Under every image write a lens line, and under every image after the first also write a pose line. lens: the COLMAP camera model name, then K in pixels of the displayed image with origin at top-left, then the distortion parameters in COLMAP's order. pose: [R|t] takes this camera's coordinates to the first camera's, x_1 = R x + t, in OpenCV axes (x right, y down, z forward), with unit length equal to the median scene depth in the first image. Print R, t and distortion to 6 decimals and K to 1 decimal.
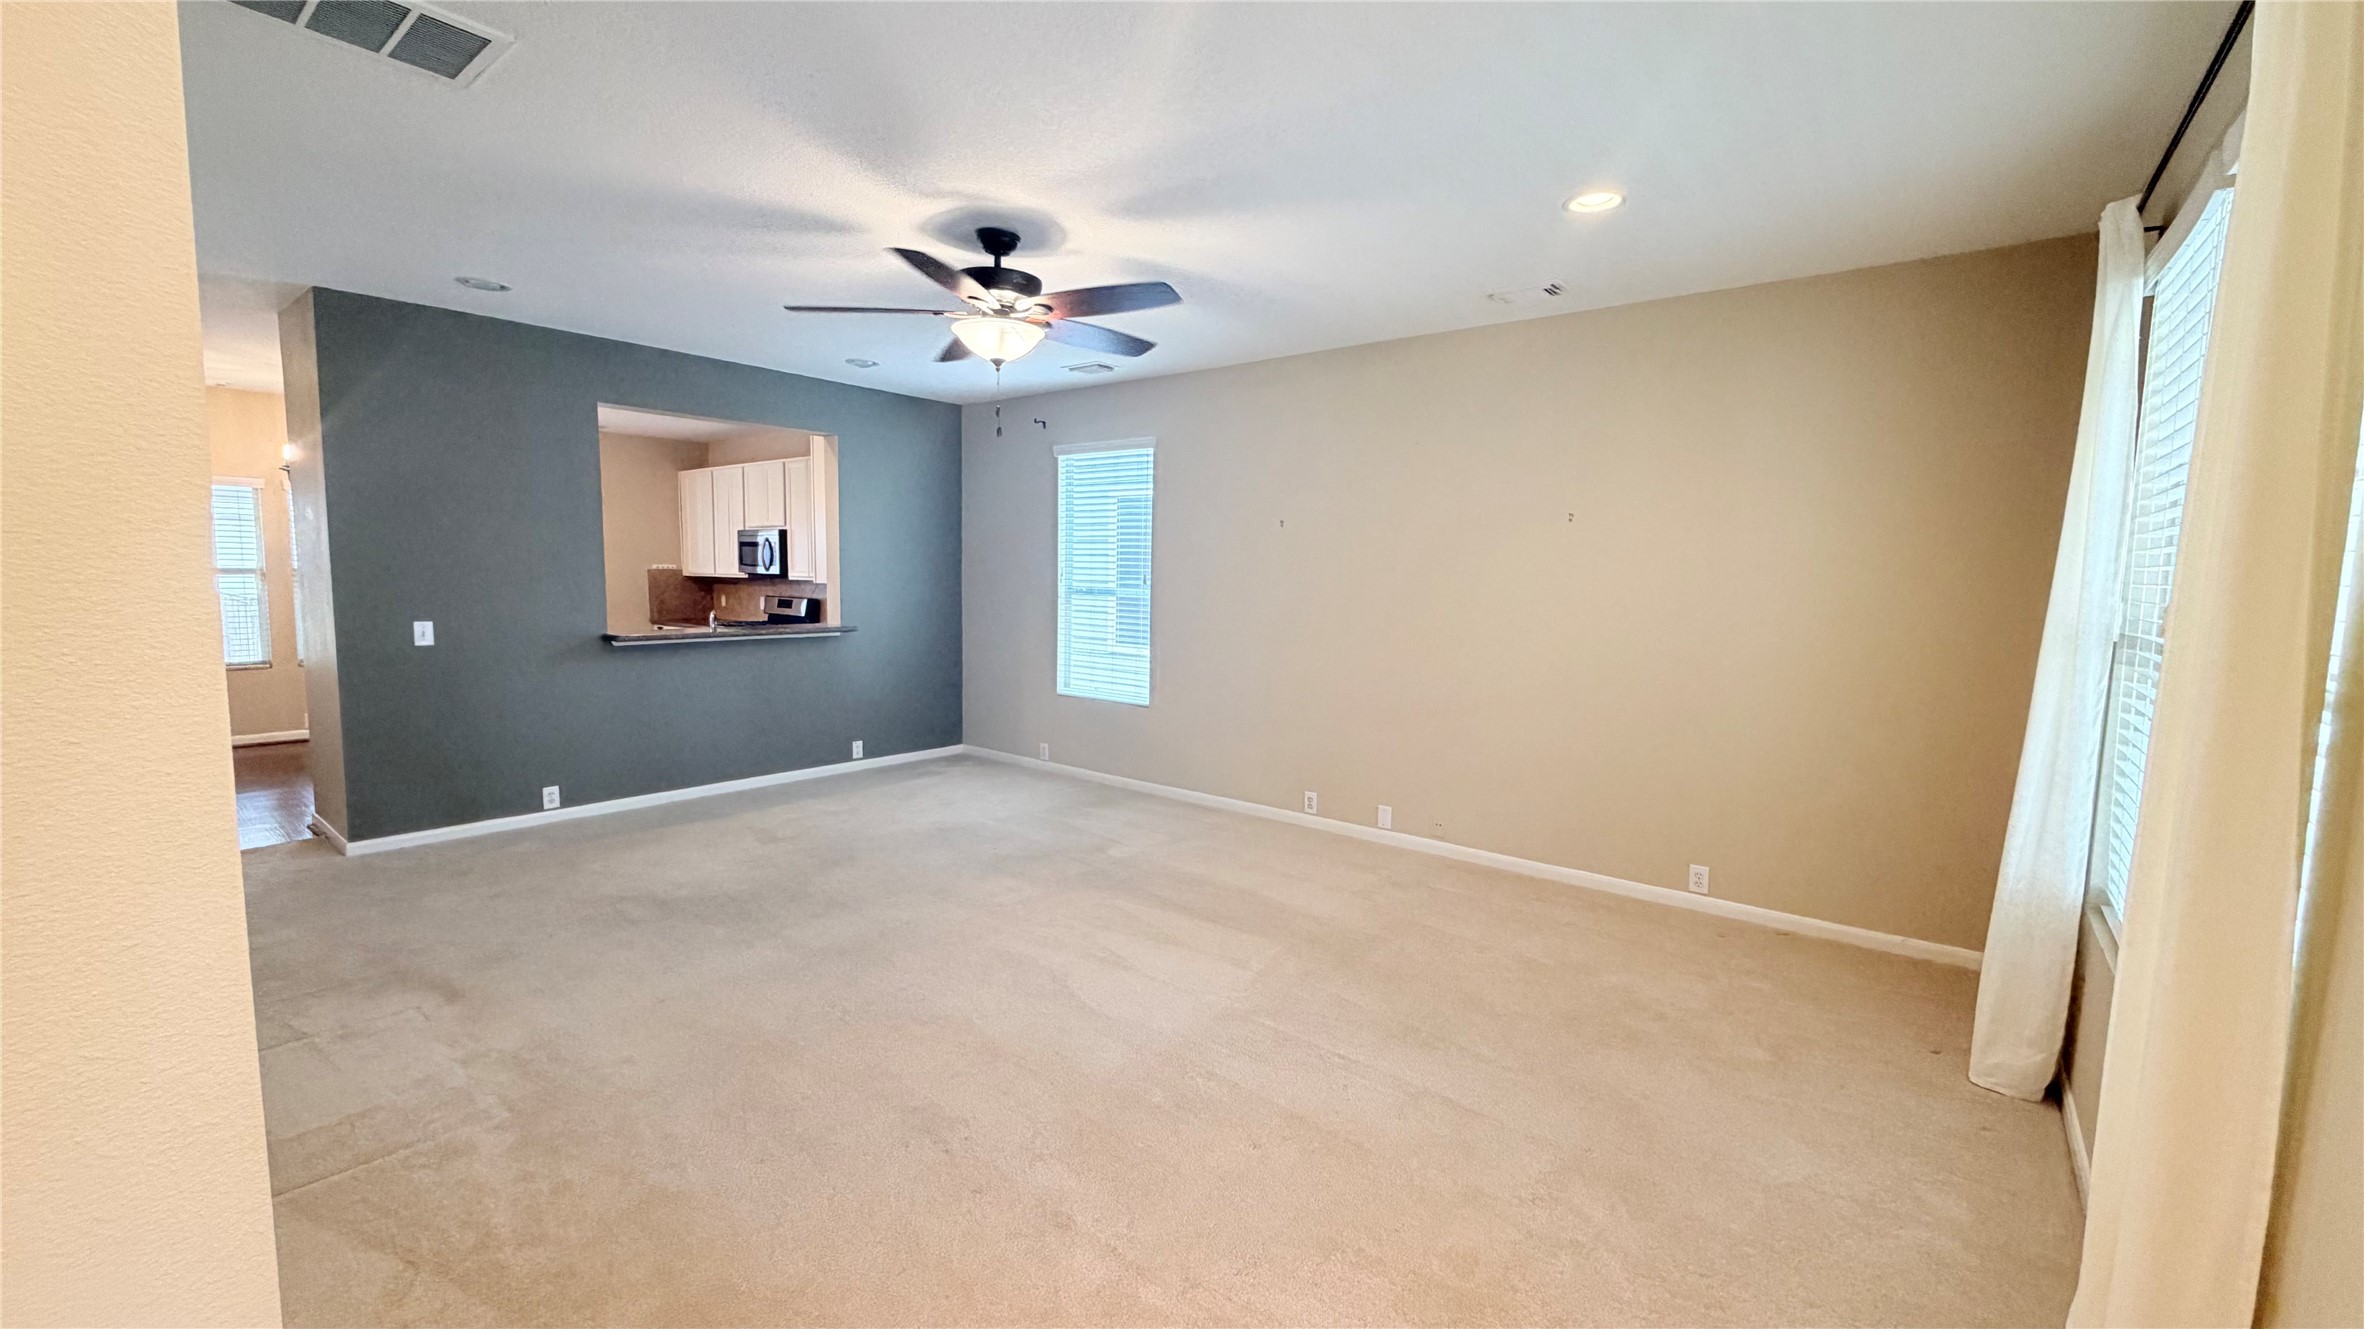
lens RADIAL K [[939.9, 0, 1182.0], [0, 939.9, 664.5], [0, 0, 1]] dist [-0.000143, -0.000042]
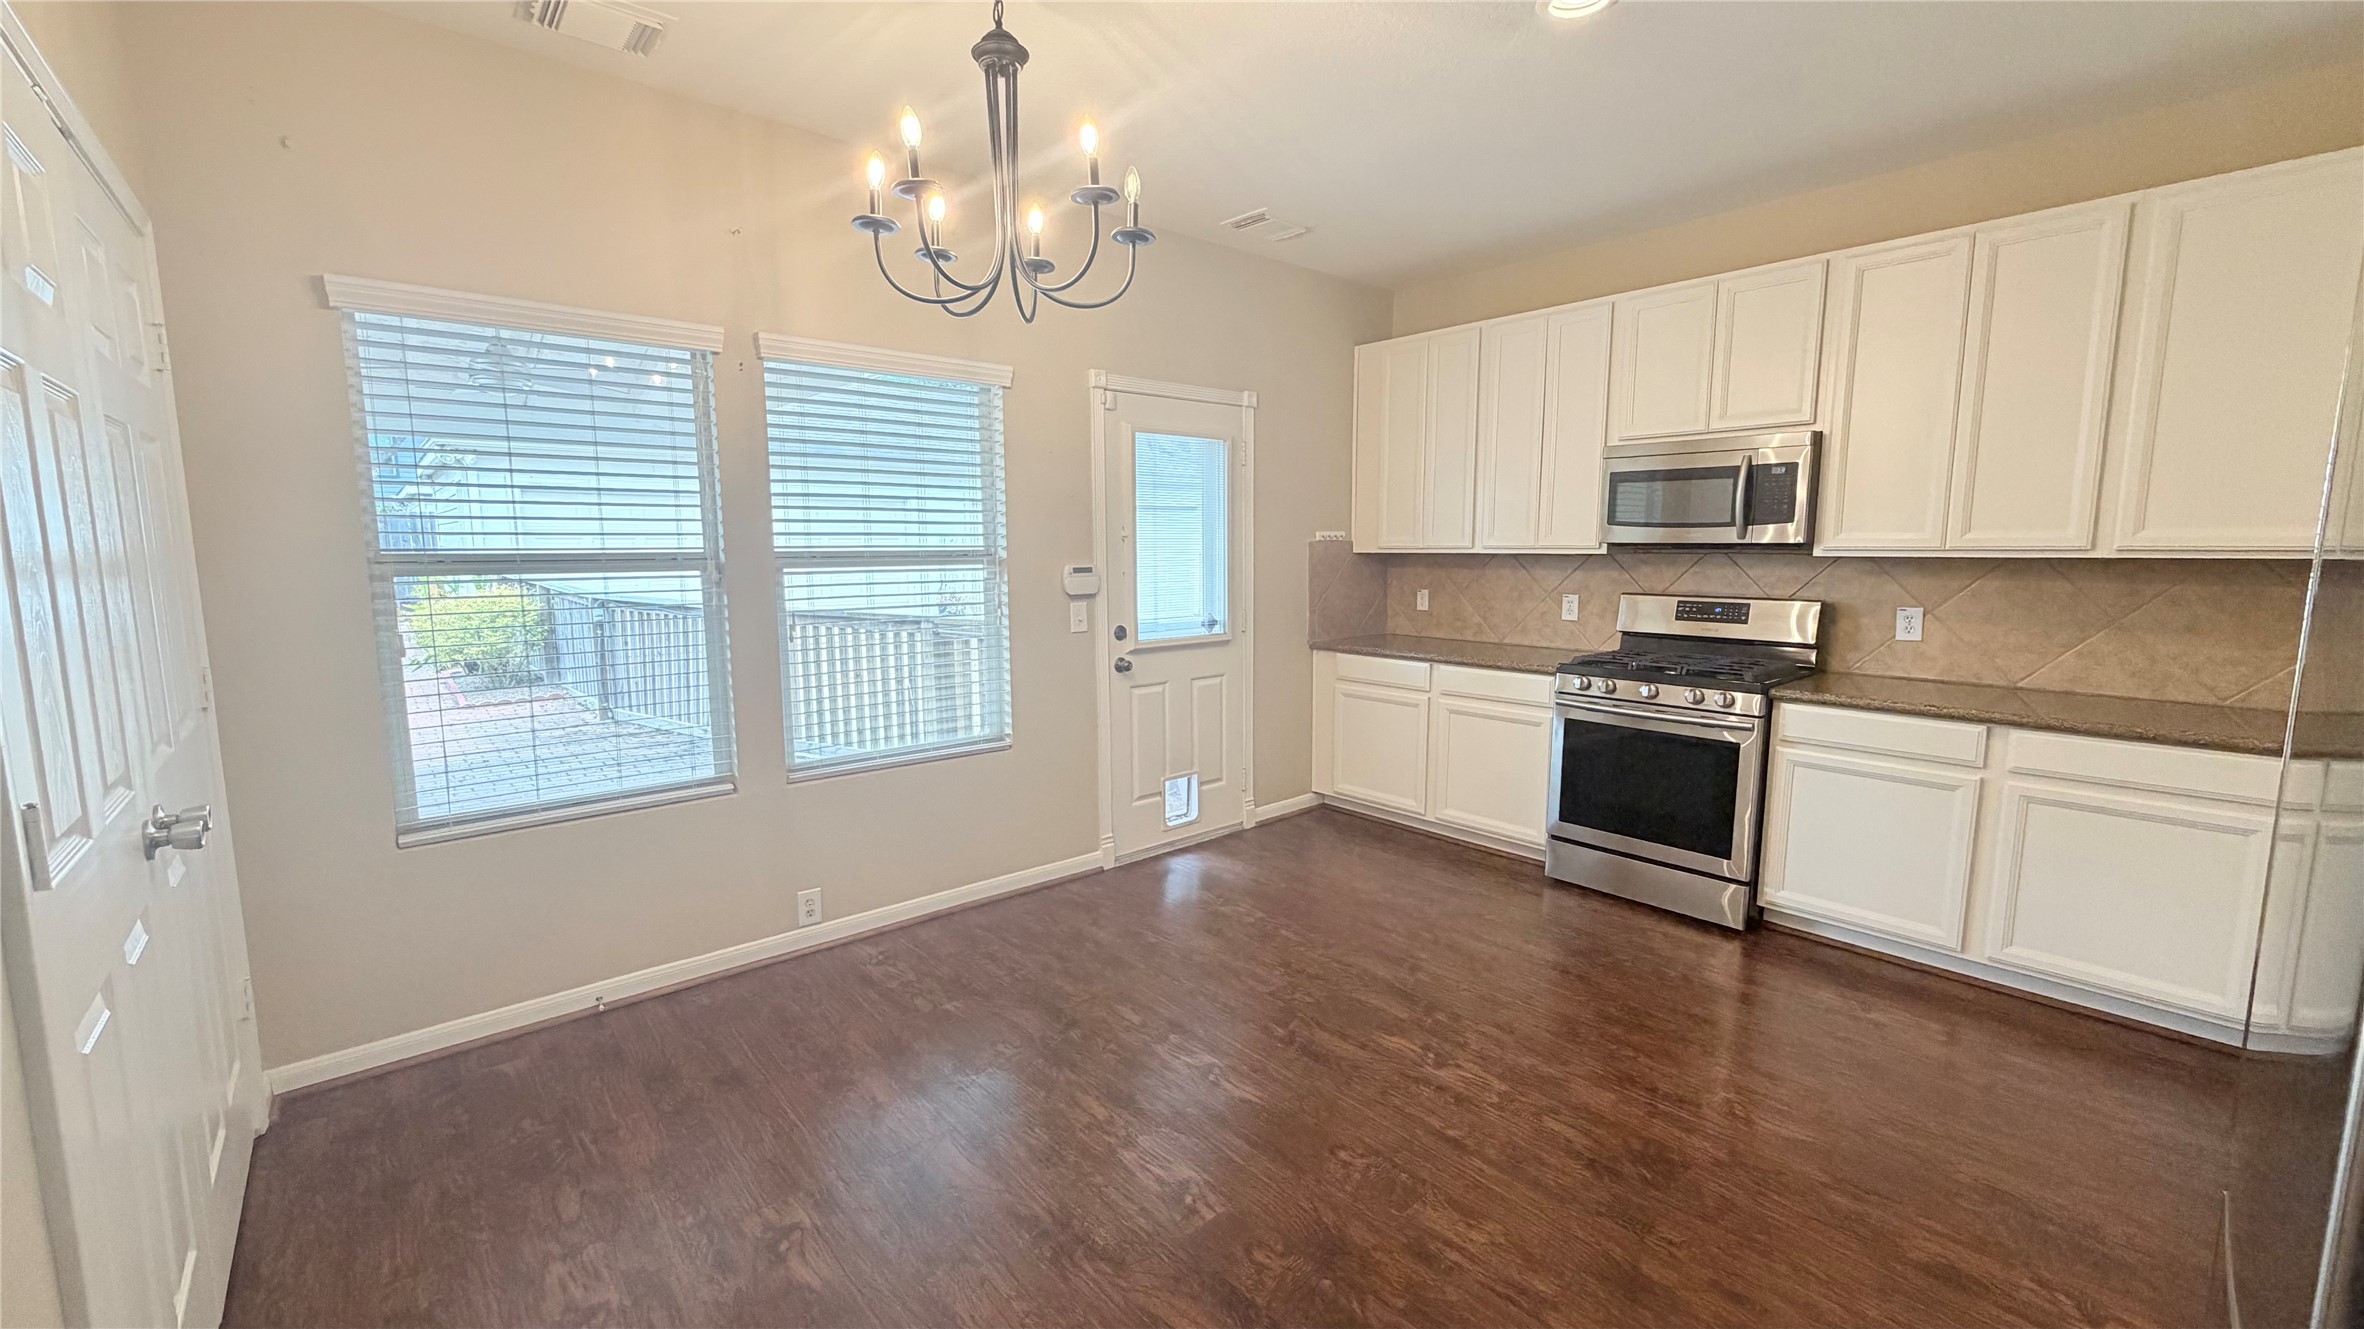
lens RADIAL K [[939.9, 0, 1182.0], [0, 939.9, 664.5], [0, 0, 1]] dist [-0.000143, -0.000042]
pose [[0.985056, 0.001979, -0.172223, -0.567253], [0.002895, 0.999603, 0.028042, -0.051092], [0.172210, -0.028121, 0.984659, 0.505652]]
